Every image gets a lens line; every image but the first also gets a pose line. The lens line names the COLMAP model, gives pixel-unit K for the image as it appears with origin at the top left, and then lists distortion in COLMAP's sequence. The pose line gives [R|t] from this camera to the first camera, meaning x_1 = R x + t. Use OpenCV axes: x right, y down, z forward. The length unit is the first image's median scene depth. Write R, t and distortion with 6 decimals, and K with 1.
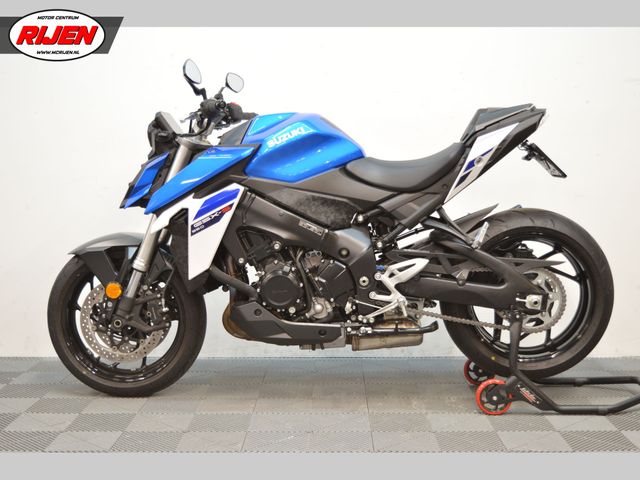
lens RADIAL K [[930.2, 0, 320.0], [0, 930.2, 240.0], [0, 0, 1]] dist [-0.016644, -0.016365]
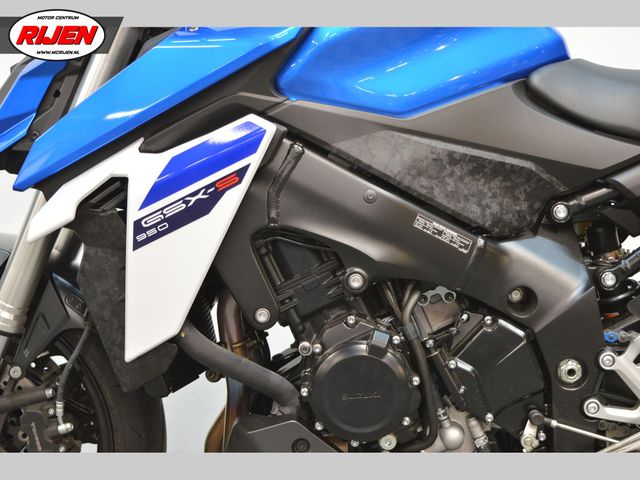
lens RADIAL K [[1268.7, 0, 320.0], [0, 1268.7, 240.0], [0, 0, 1]] dist [0.009867, 0.049354]
pose [[0.999624, 0.019064, 0.019722, -0.070867], [-0.019341, 0.999716, 0.013945, -0.016819], [-0.019451, -0.014321, 0.999708, 0.466212]]
